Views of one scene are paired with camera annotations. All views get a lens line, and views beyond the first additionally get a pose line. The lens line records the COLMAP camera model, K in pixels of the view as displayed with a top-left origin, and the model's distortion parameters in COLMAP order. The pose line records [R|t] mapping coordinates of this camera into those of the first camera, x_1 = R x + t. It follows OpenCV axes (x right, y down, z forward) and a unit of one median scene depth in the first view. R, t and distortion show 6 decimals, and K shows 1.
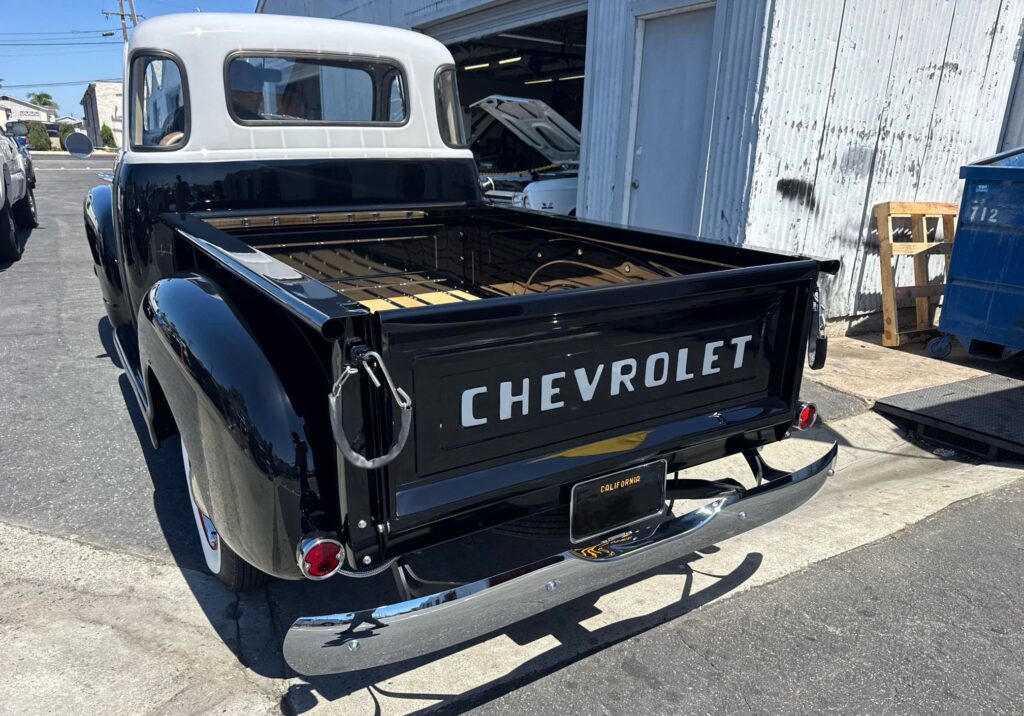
lens RADIAL K [[725.9, 0, 512.1], [0, 725.9, 366.4], [0, 0, 1]] dist [0.000779, -0.000735]
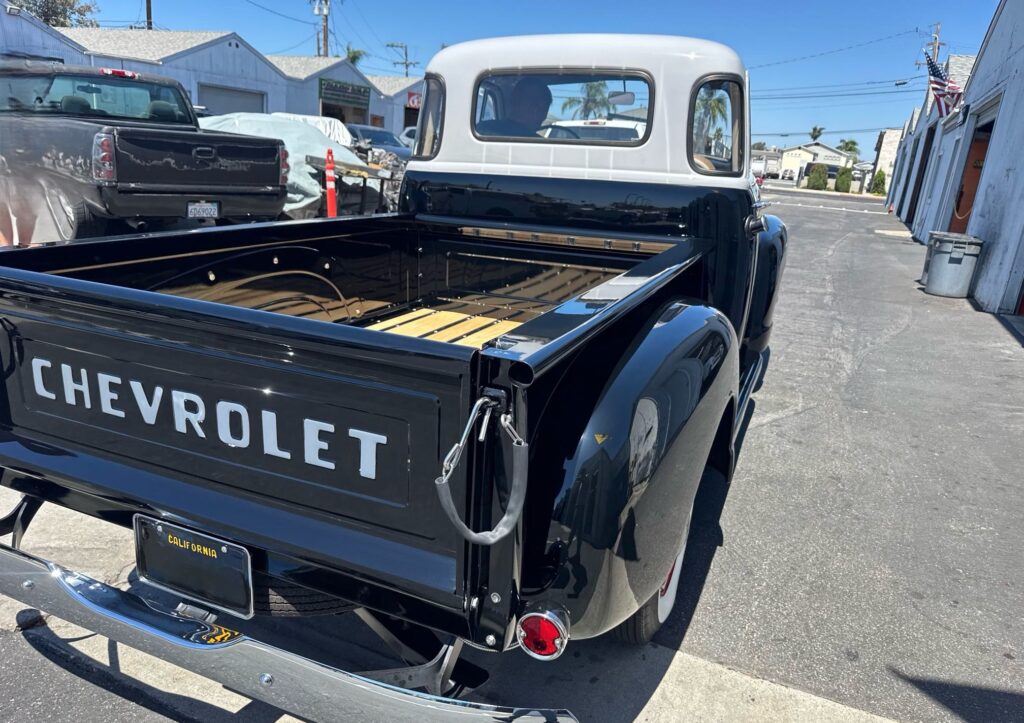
lens RADIAL K [[706.7, 0, 512.0], [0, 706.7, 361.5], [0, 0, 1]] dist [0.071953, -0.139623]
pose [[0.577825, 0.244186, -0.778775, 0.927310], [-0.293181, 0.952606, 0.081159, -0.202322], [0.761684, 0.181426, 0.622030, 0.748195]]
